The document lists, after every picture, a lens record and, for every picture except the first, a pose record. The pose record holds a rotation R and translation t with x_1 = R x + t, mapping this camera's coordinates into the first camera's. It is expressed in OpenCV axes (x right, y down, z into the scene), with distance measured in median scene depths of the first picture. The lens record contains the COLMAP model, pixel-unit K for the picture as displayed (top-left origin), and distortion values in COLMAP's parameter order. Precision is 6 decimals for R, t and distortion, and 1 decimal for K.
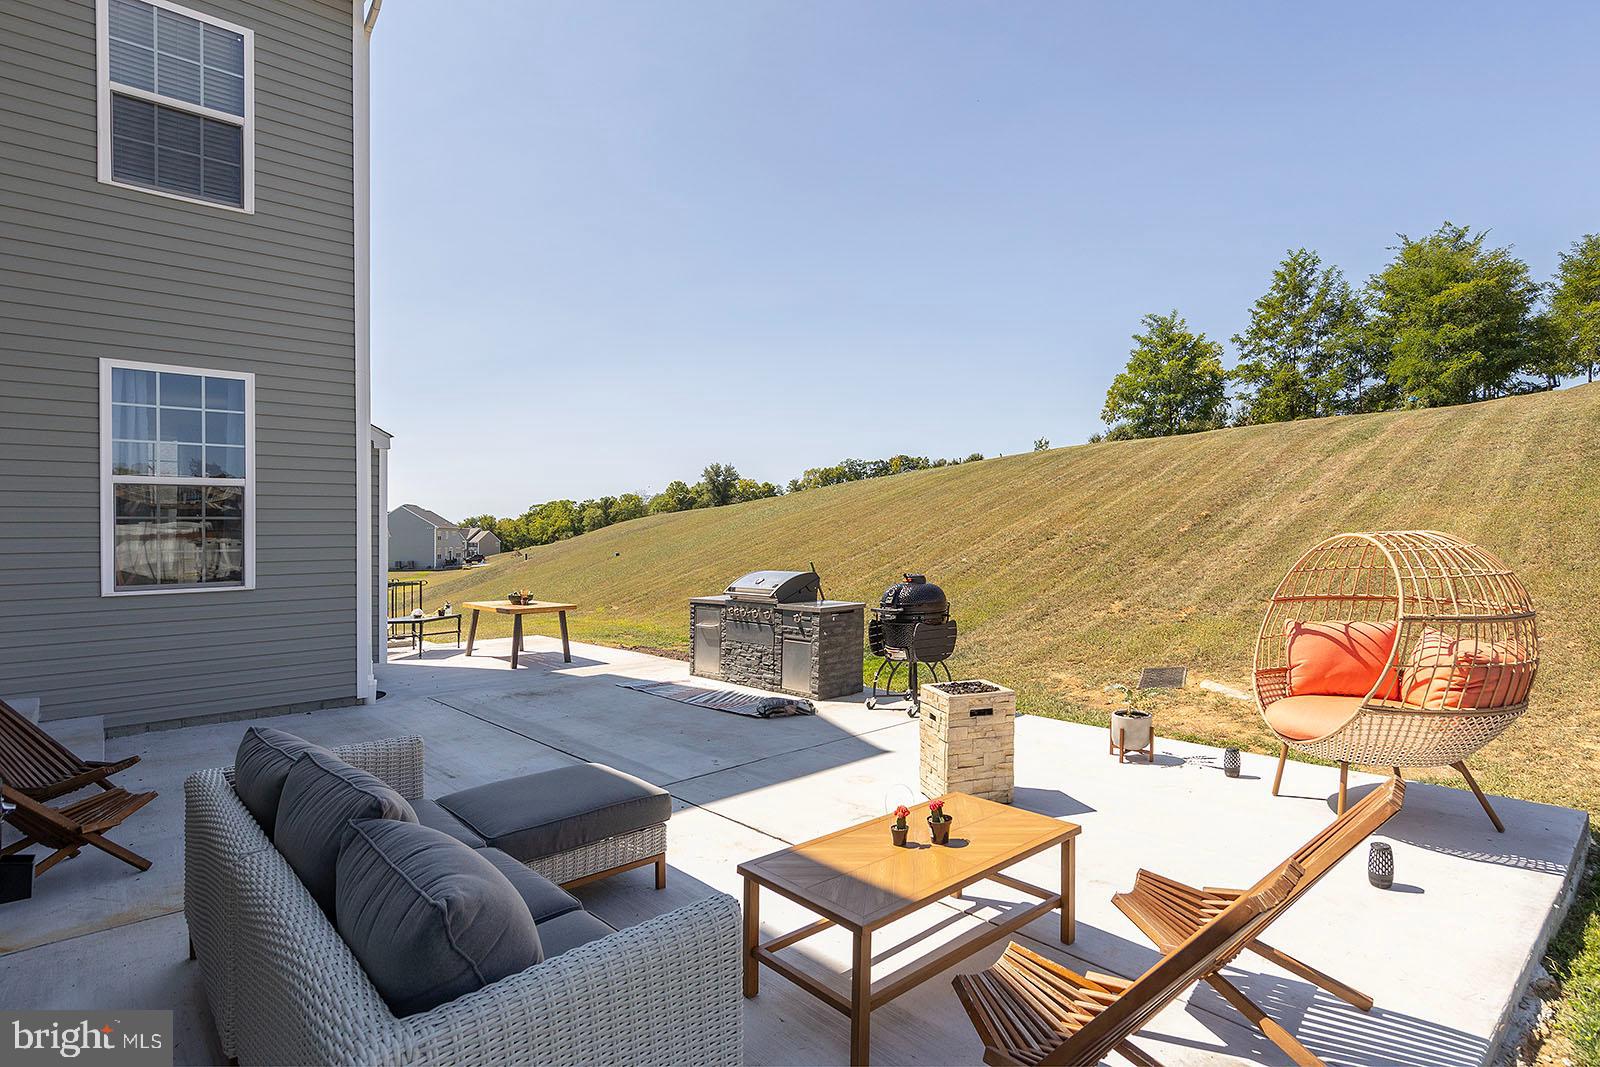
lens RADIAL K [[803.0, 0, 960.4], [0, 803.0, 546.6], [0, 0, 1]] dist [0.009399, -0.001016]
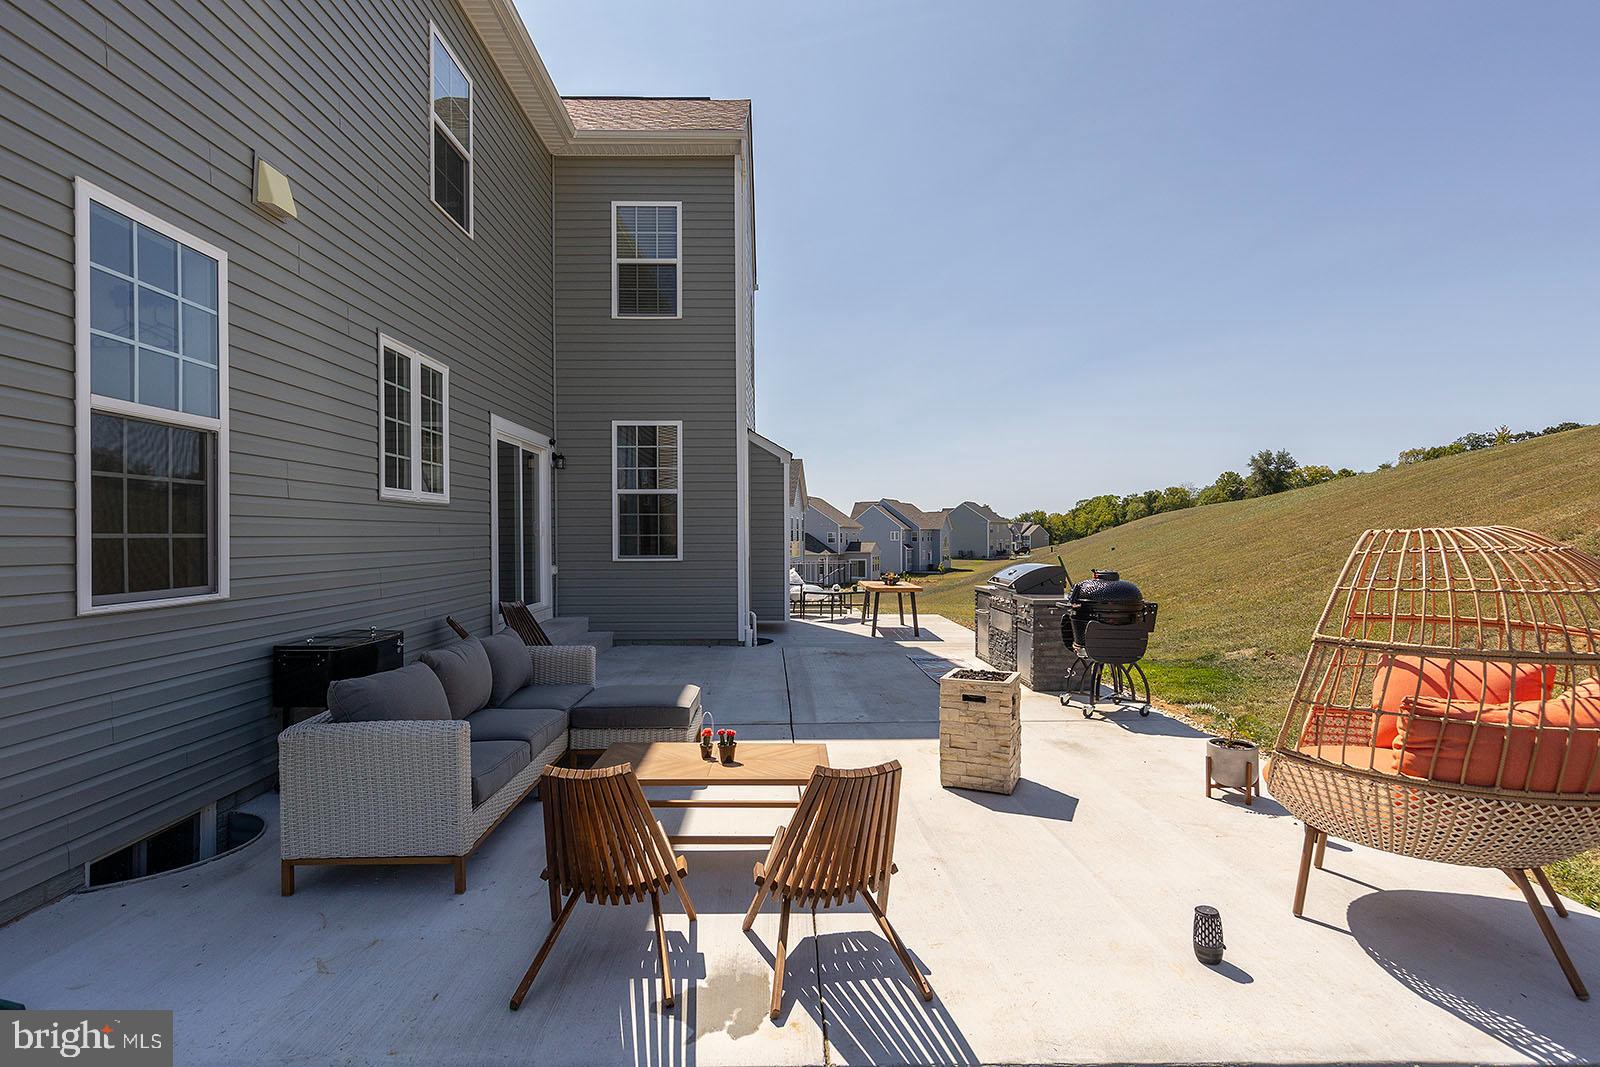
lens RADIAL K [[847.2, 0, 825.3], [0, 847.2, 528.9], [0, 0, 1]] dist [0.013103, 0.001120]
pose [[0.704860, 0.009057, -0.709288, 0.340336], [-0.020560, 0.999759, -0.007666, -0.000502], [0.709048, 0.019986, 0.704877, 0.042194]]
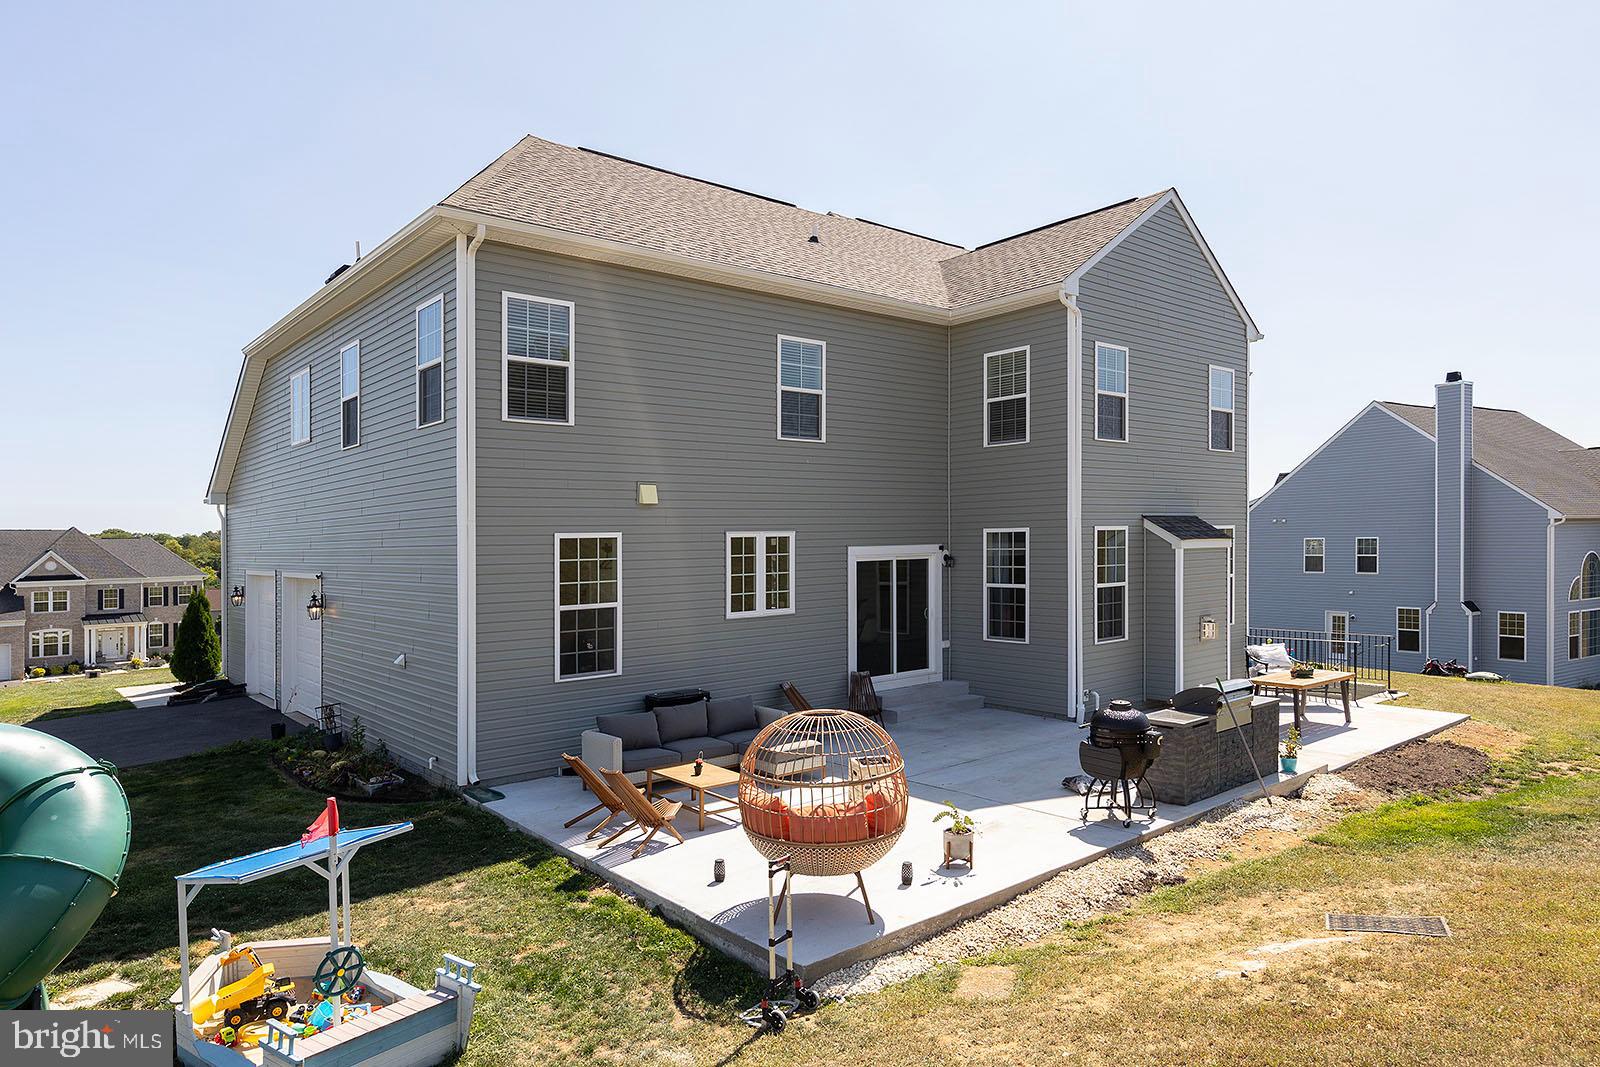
lens RADIAL K [[1044.6, 0, 789.7], [0, 1044.6, 523.2], [0, 0, 1]] dist [0.008108, 0.000265]
pose [[-0.124717, 0.009629, -0.992146, 1.132709], [-0.002199, 0.999948, 0.009981, -0.176024], [0.992190, 0.003427, -0.124689, 0.536196]]
